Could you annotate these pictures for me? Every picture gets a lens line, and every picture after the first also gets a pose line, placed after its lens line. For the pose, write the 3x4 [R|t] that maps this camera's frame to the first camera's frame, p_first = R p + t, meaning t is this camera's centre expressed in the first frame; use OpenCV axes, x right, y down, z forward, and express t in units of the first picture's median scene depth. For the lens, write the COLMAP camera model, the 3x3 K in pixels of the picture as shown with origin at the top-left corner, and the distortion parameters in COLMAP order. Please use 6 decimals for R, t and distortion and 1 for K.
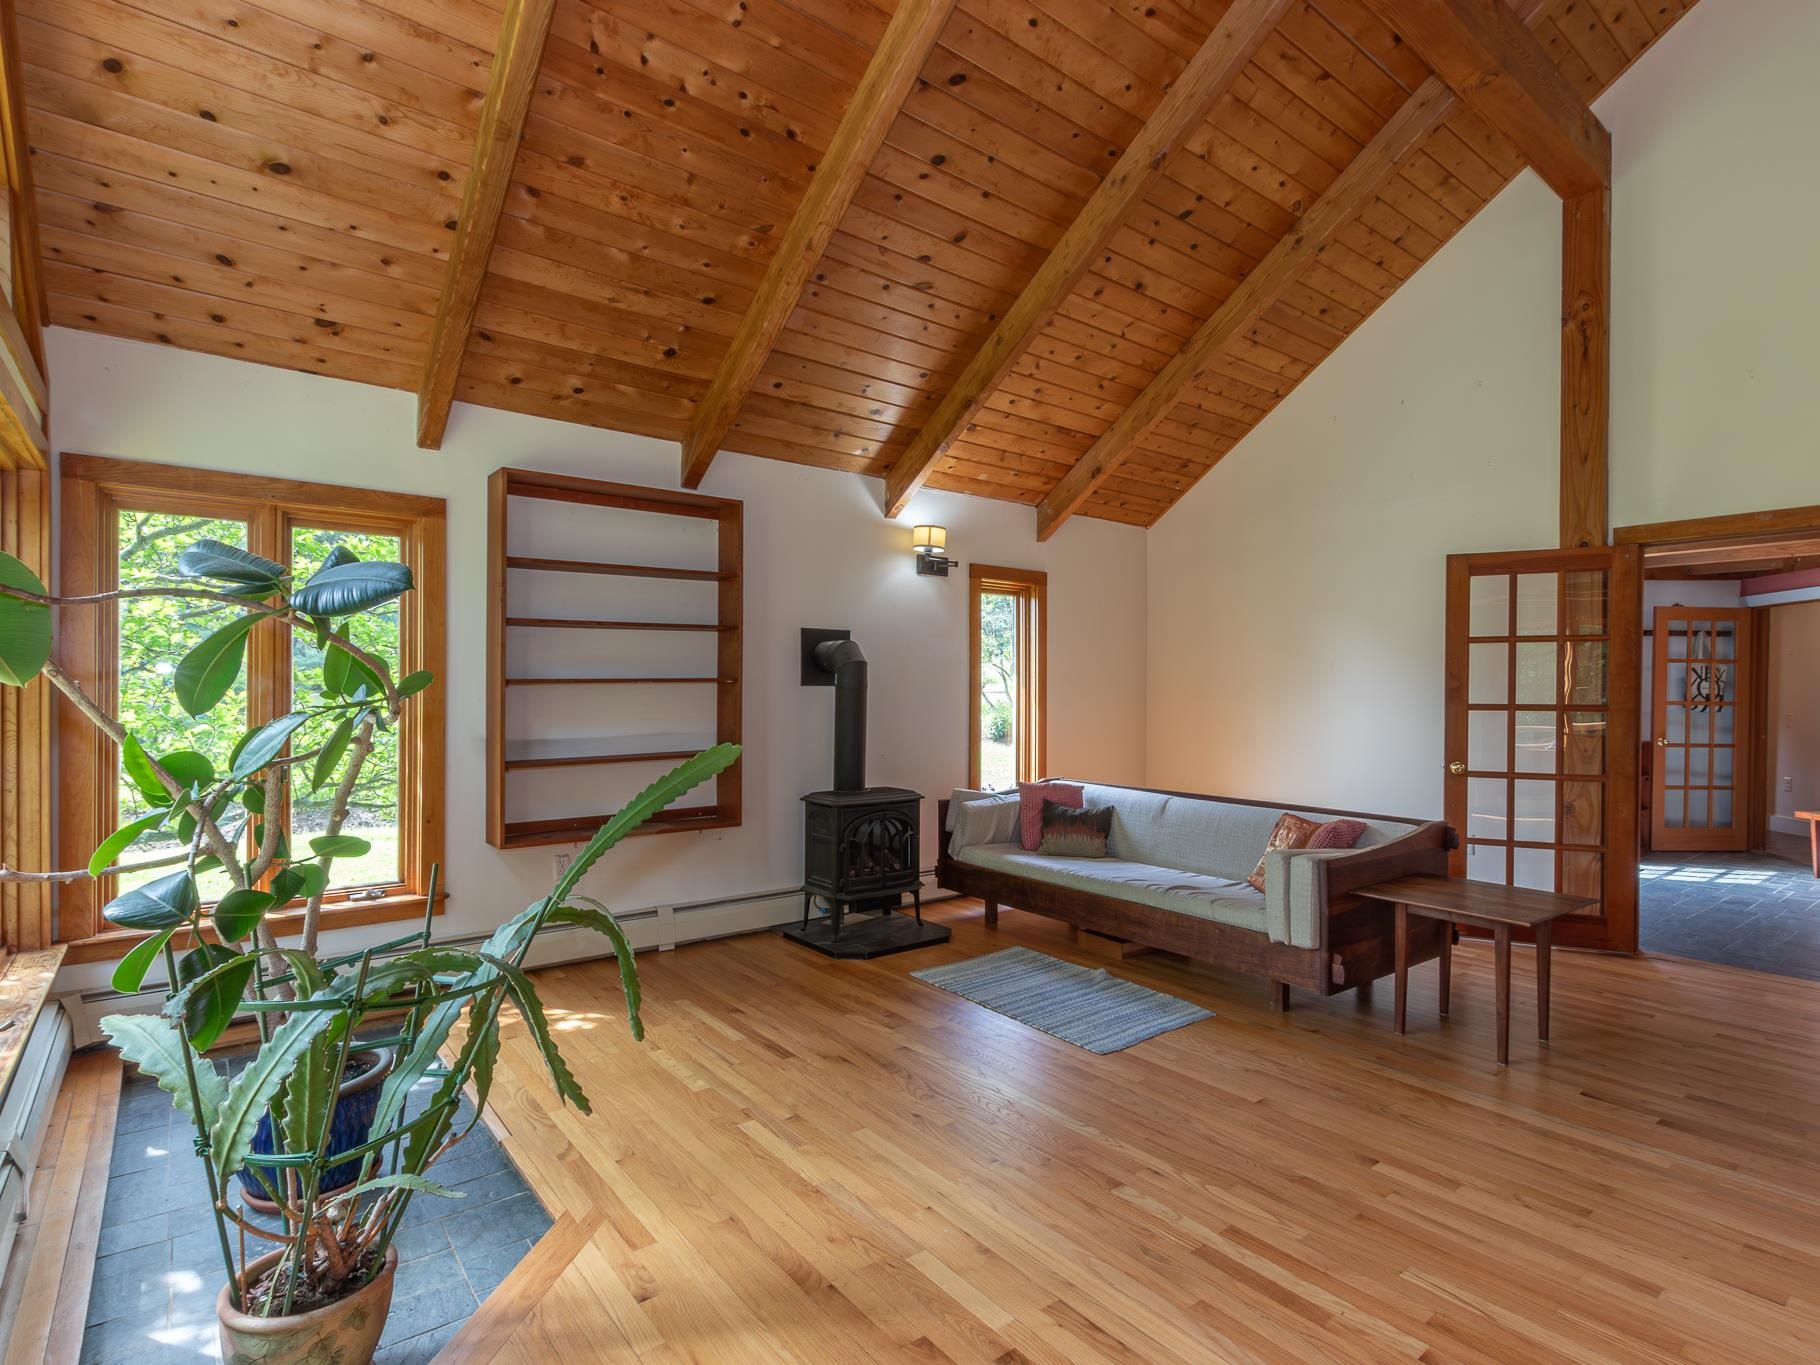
lens RADIAL K [[930.5, 0, 921.9], [0, 930.5, 697.8], [0, 0, 1]] dist [0.002595, 0.000660]
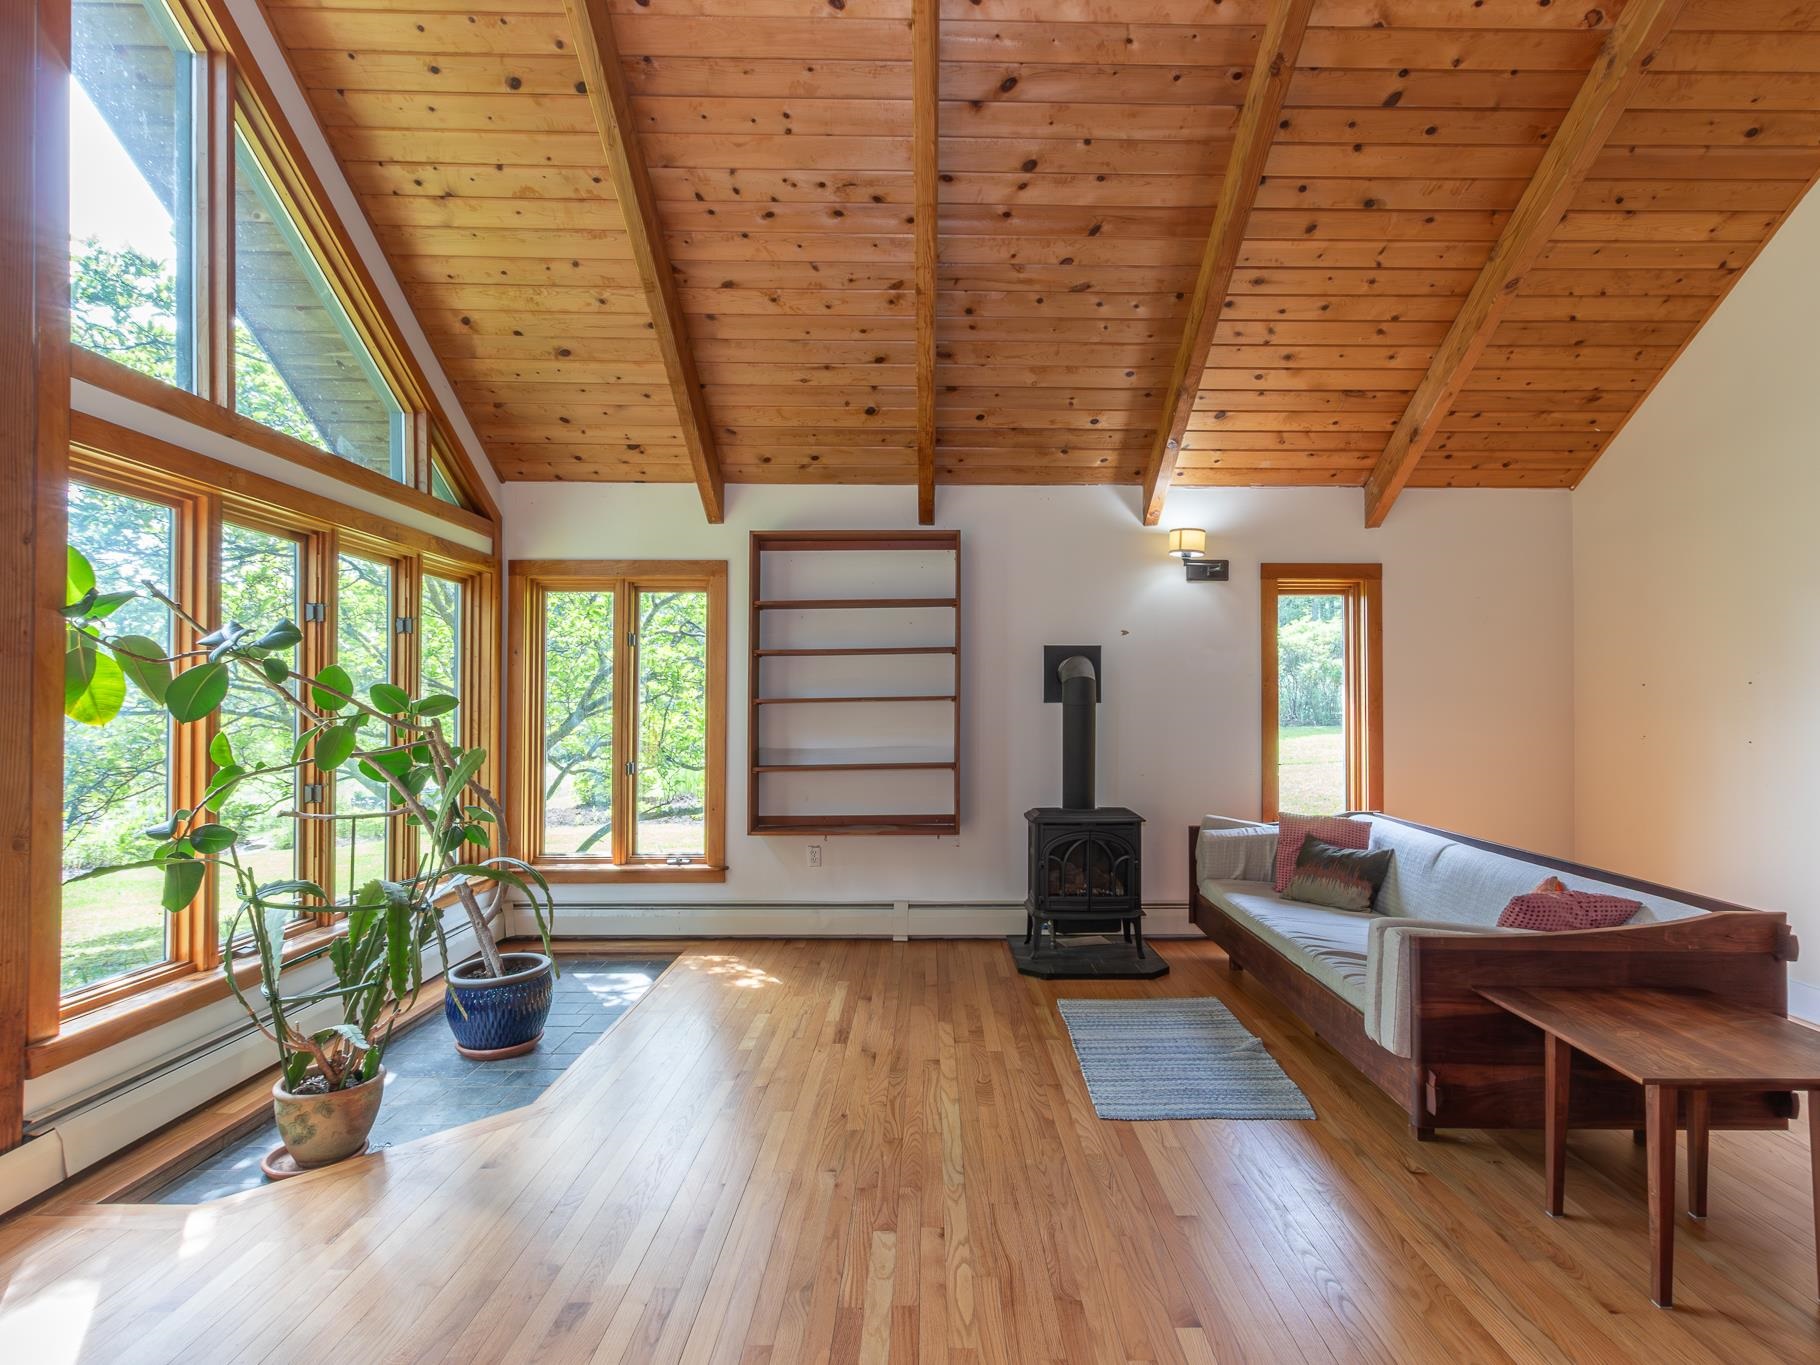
lens RADIAL K [[922.8, 0, 946.1], [0, 922.8, 698.5], [0, 0, 1]] dist [0.002893, -0.000631]
pose [[0.788856, -0.012239, -0.614456, 0.431364], [-0.000177, 0.999797, -0.020141, 0.002963], [0.614578, 0.015997, 0.788694, 0.150202]]
